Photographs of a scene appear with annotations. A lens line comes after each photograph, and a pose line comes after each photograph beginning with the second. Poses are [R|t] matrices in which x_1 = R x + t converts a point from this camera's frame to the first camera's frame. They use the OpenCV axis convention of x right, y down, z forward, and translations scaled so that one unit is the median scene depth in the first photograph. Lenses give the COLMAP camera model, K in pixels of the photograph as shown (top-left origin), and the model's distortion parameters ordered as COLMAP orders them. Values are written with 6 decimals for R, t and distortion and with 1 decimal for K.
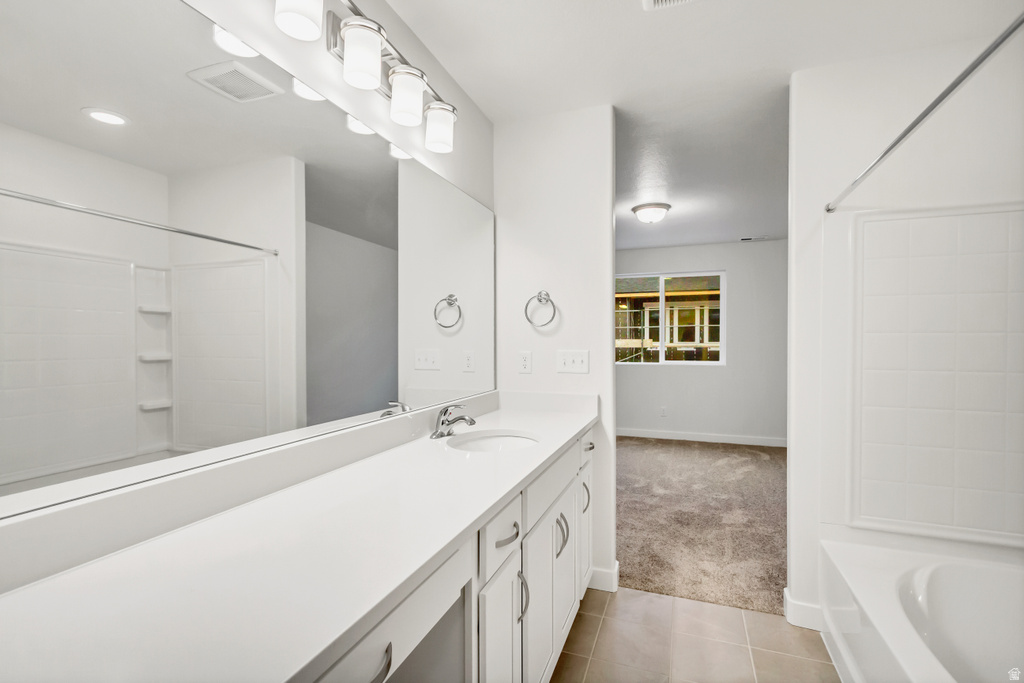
lens RADIAL K [[469.1, 0, 509.6], [0, 469.1, 342.2], [0, 0, 1]] dist [0.001385, -0.000324]
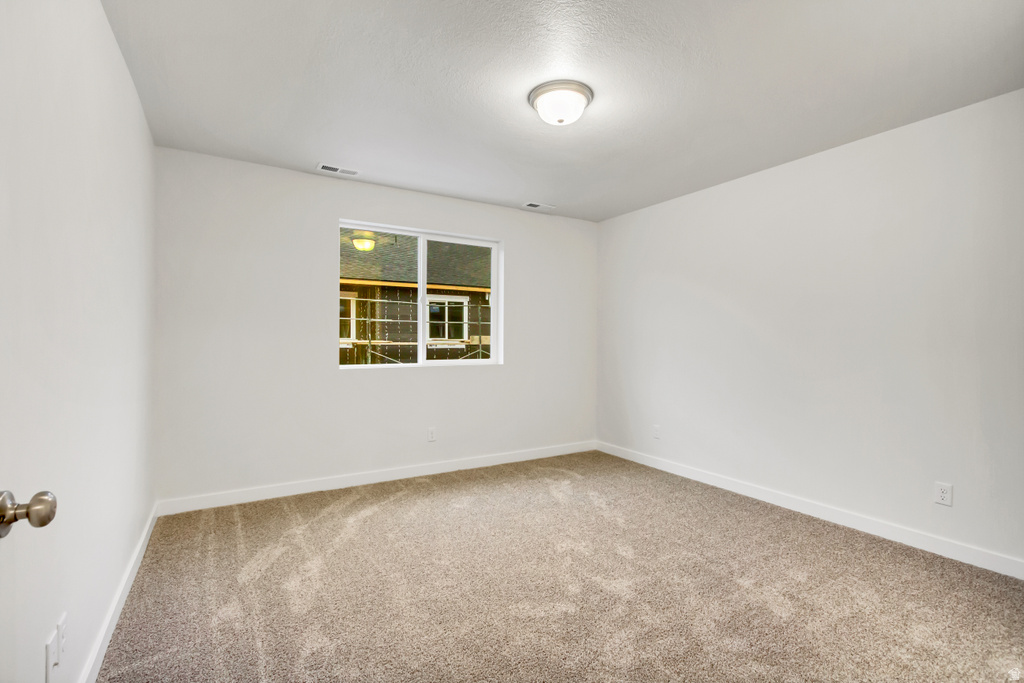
lens RADIAL K [[469.1, 0, 512.5], [0, 469.1, 342.8], [0, 0, 1]] dist [0.001385, -0.000324]
pose [[0.620668, -0.000278, 0.784073, -0.136417], [-0.001675, 0.999997, 0.001680, 0.012730], [-0.784072, -0.002356, 0.620666, 0.489664]]
